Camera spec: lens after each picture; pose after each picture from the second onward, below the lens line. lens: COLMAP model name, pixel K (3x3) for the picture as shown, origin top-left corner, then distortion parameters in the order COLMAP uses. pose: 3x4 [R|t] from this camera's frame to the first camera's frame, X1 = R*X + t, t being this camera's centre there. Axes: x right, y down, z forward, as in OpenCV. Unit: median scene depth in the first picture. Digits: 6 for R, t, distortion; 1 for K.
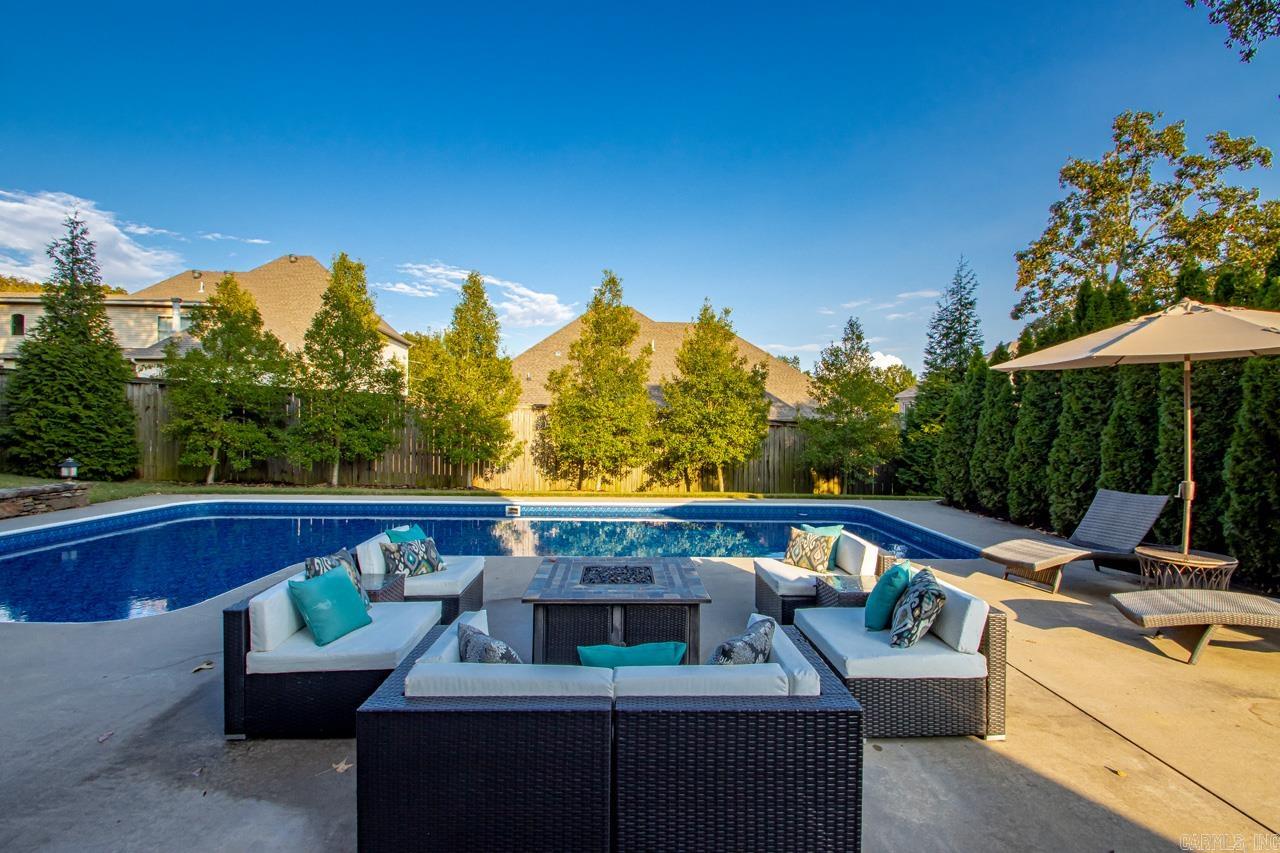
lens RADIAL K [[582.6, 0, 641.2], [0, 582.6, 417.2], [0, 0, 1]] dist [0.019885, -0.018509]
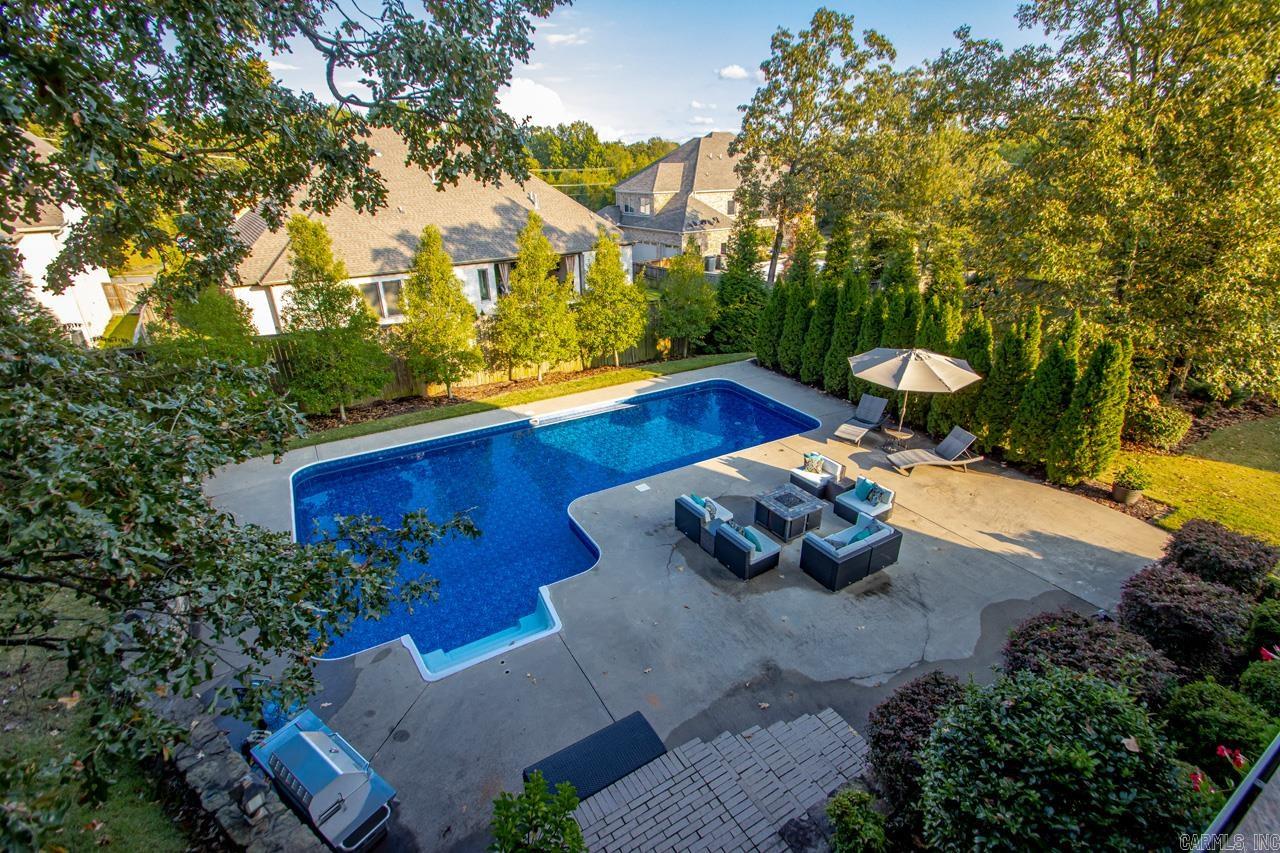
lens RADIAL K [[582.6, 0, 641.2], [0, 582.6, 417.2], [0, 0, 1]] dist [0.019885, -0.018509]
pose [[0.864901, -0.217011, 0.452607, -0.467565], [0.018827, 0.915101, 0.402785, -0.316582], [-0.501590, -0.339847, 0.795557, -0.227374]]
